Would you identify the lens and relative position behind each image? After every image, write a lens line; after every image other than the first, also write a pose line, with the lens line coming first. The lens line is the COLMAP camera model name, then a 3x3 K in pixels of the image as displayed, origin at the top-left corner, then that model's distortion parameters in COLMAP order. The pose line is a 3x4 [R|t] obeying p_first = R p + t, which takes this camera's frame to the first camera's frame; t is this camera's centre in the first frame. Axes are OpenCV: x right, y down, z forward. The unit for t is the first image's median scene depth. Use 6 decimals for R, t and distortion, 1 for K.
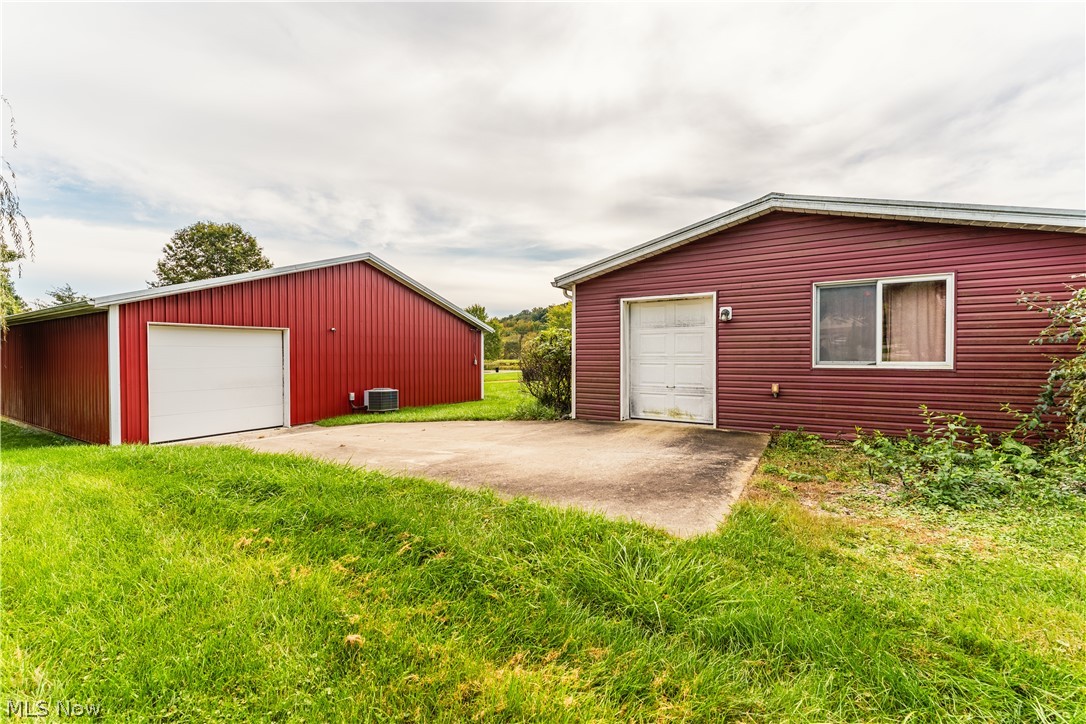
lens RADIAL K [[450.7, 0, 537.6], [0, 450.7, 364.2], [0, 0, 1]] dist [0.000665, 0.000098]
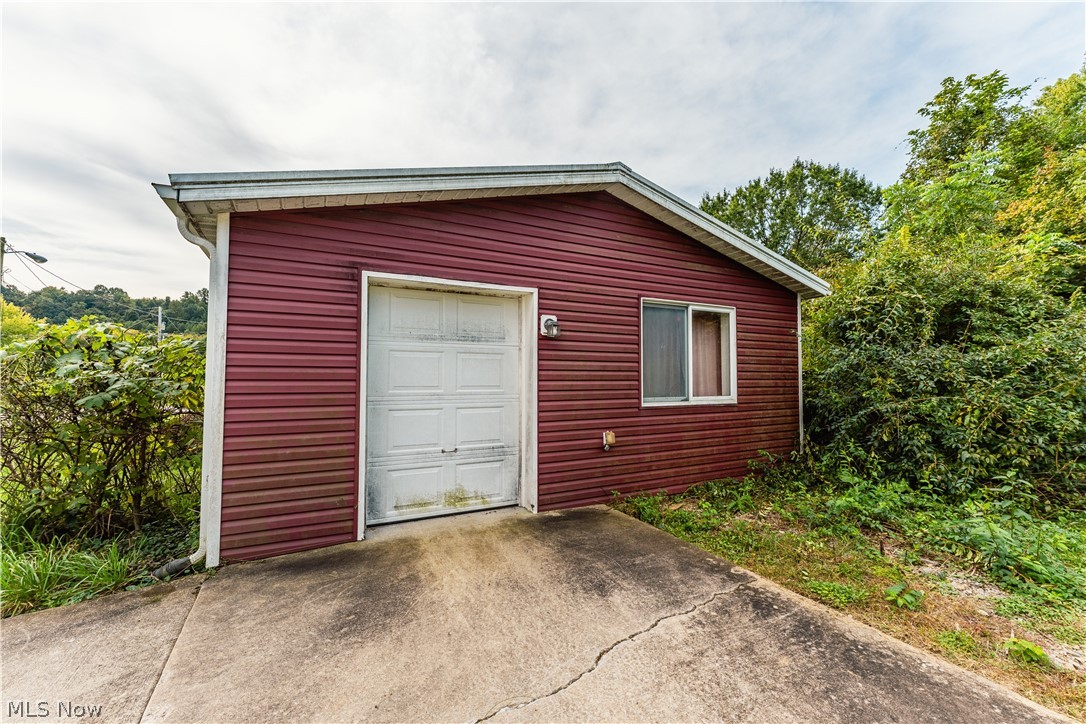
lens RADIAL K [[450.7, 0, 537.6], [0, 450.7, 364.2], [0, 0, 1]] dist [0.000665, 0.000098]
pose [[0.504732, 0.030354, 0.862743, -0.133604], [0.016622, 0.998855, -0.044867, -0.030041], [-0.863116, 0.036987, 0.503649, 0.692841]]
